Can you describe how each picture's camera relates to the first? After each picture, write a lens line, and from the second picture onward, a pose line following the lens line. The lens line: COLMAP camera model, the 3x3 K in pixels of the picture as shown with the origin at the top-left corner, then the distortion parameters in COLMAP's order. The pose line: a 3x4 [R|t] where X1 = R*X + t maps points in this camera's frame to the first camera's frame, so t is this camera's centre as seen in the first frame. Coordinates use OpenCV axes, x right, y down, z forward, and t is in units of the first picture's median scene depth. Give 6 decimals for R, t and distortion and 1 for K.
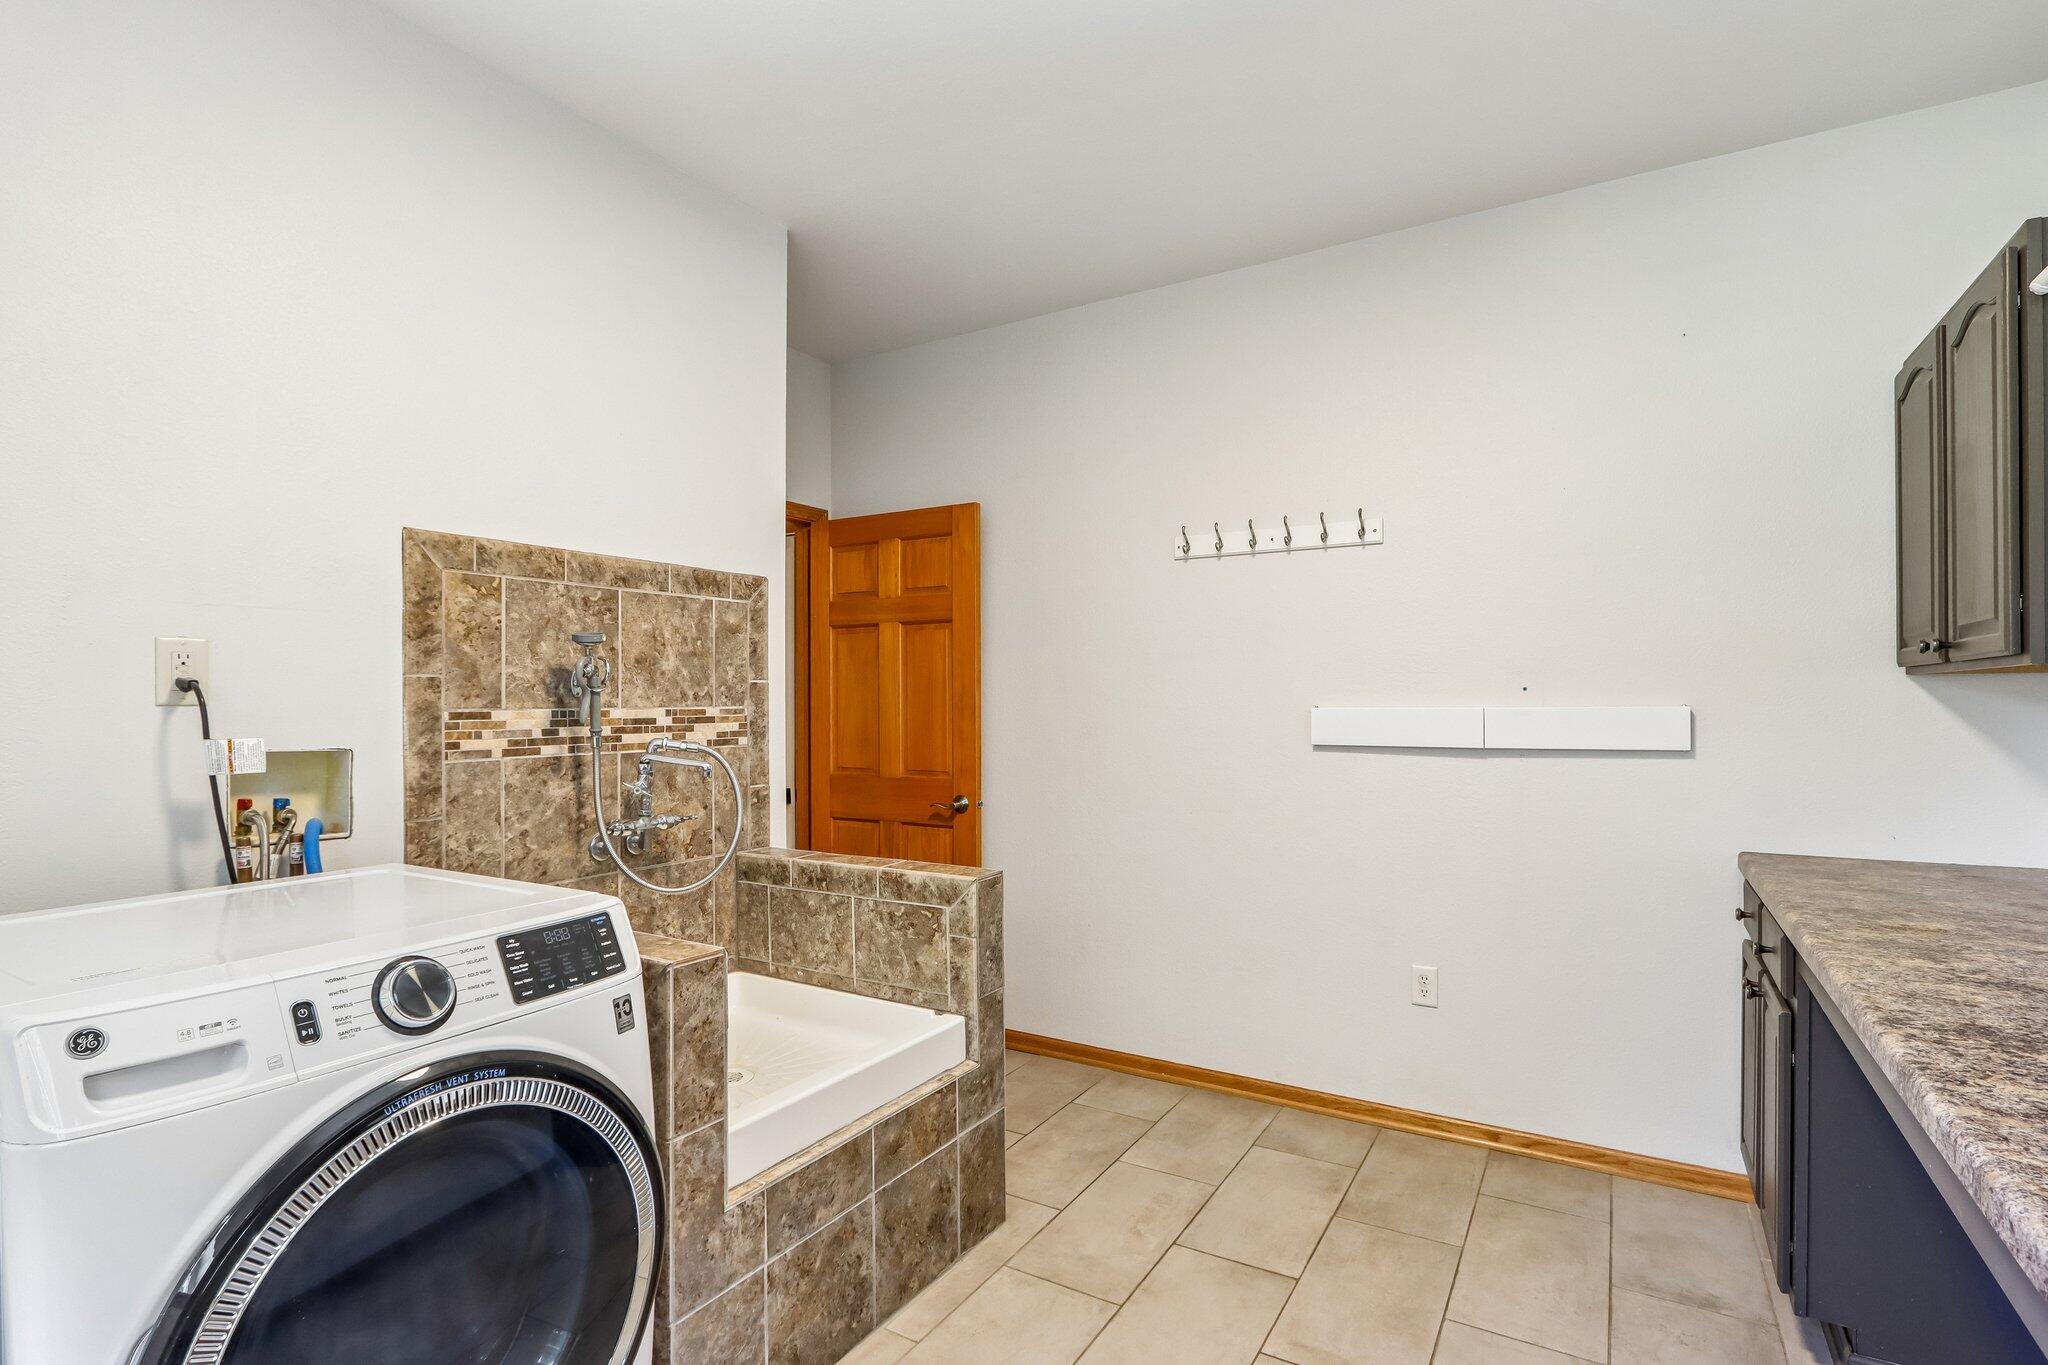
lens RADIAL K [[964.0, 0, 1020.7], [0, 964.0, 697.1], [0, 0, 1]] dist [-0.014230, 0.001988]
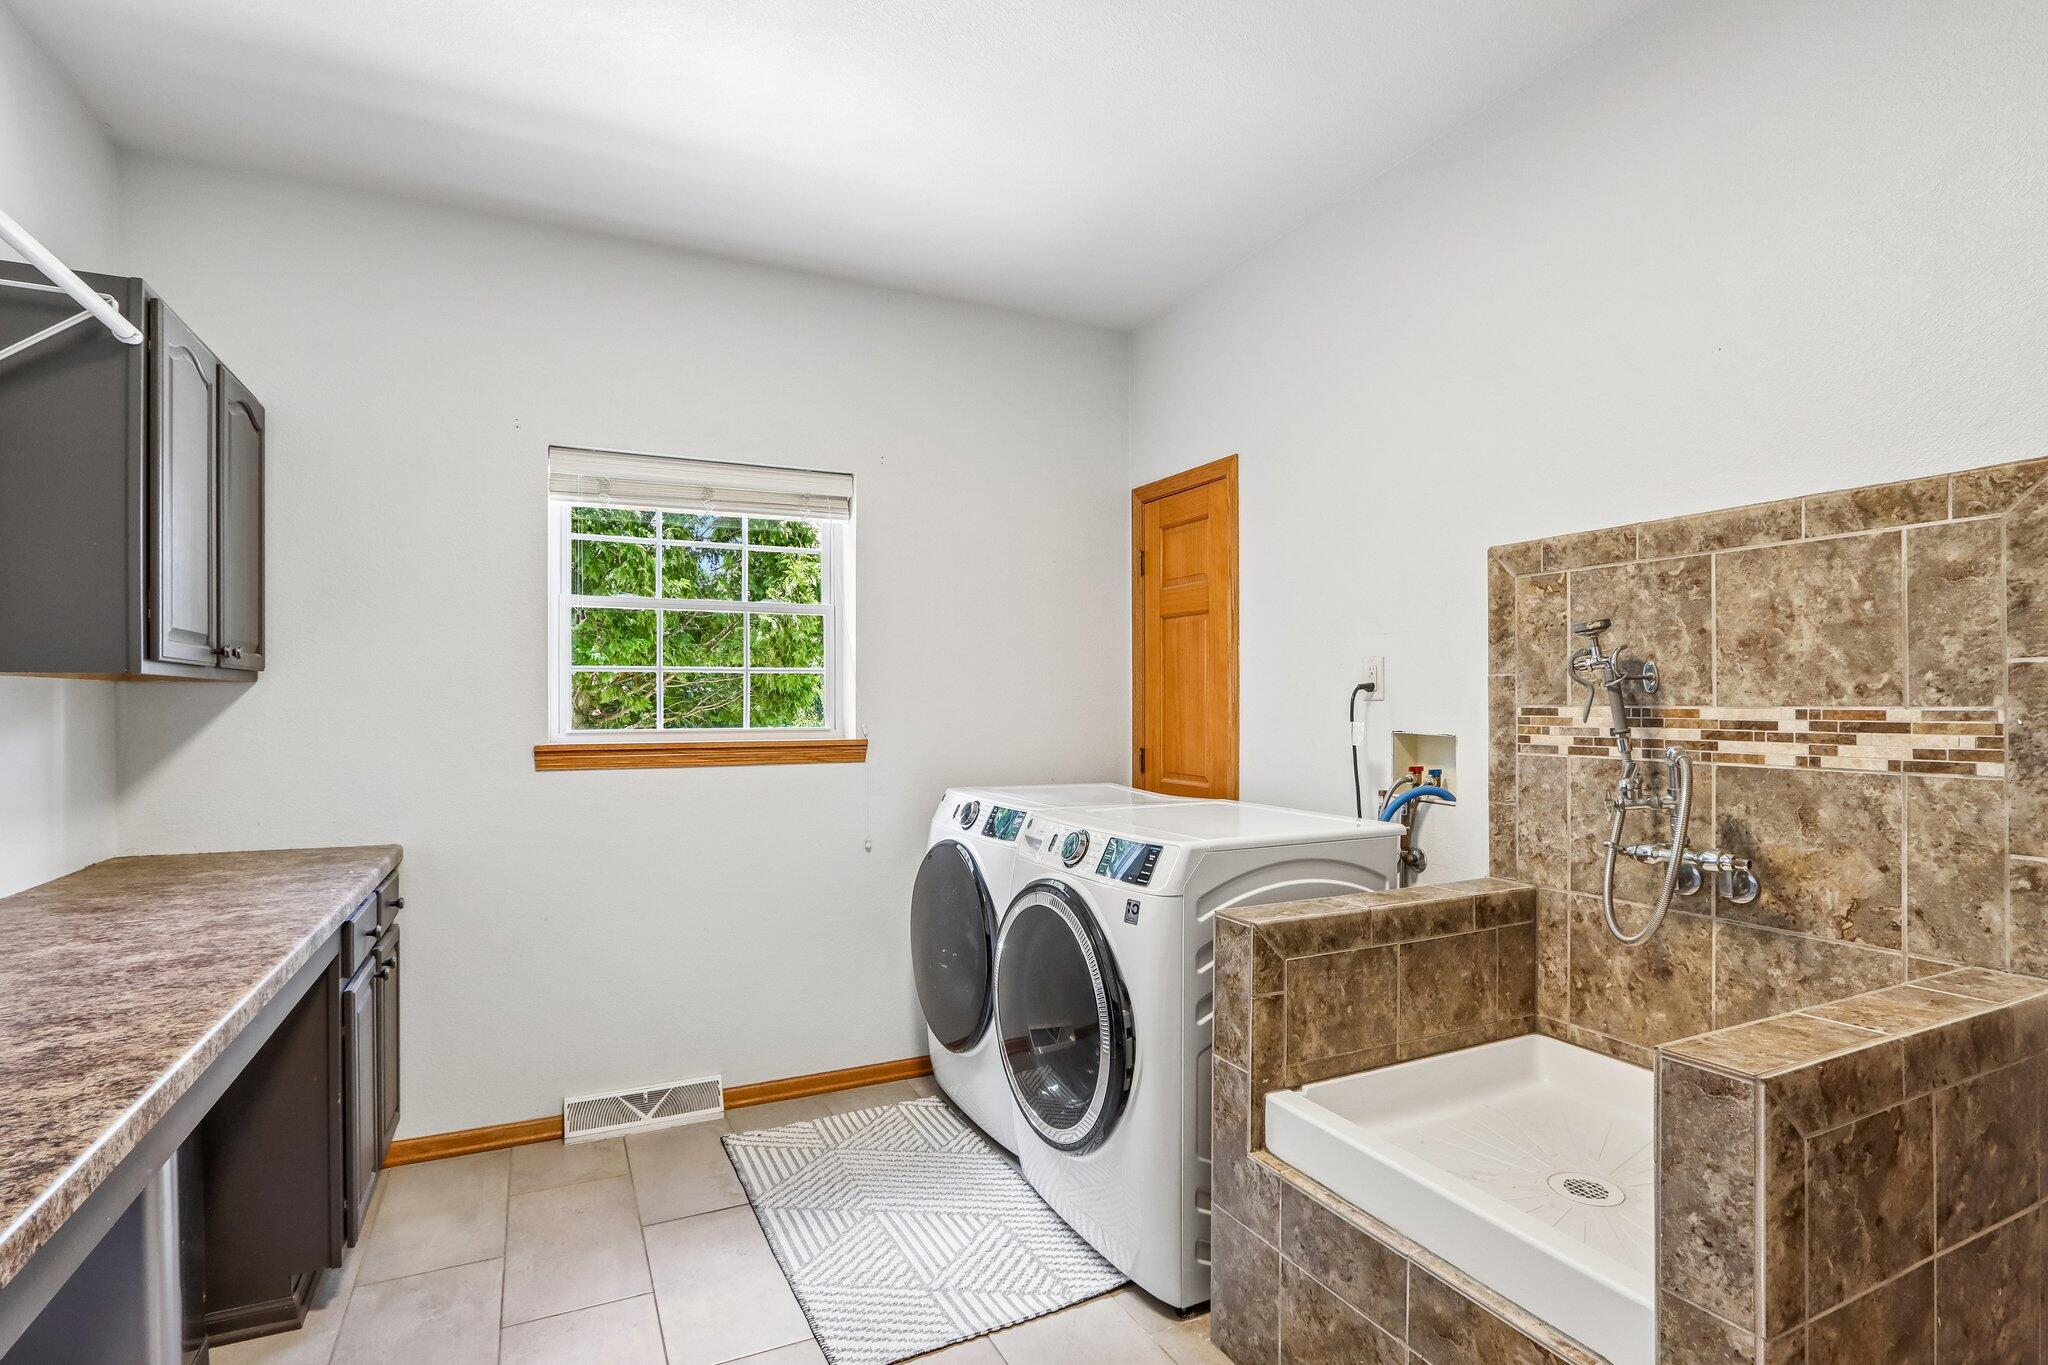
lens RADIAL K [[964.0, 0, 1016.2], [0, 964.0, 691.5], [0, 0, 1]] dist [-0.014230, 0.001988]
pose [[-0.528164, -0.002873, -0.849137, 0.558023], [0.006395, 0.999952, -0.007361, 0.001391], [0.849118, -0.009318, -0.528121, 0.973848]]
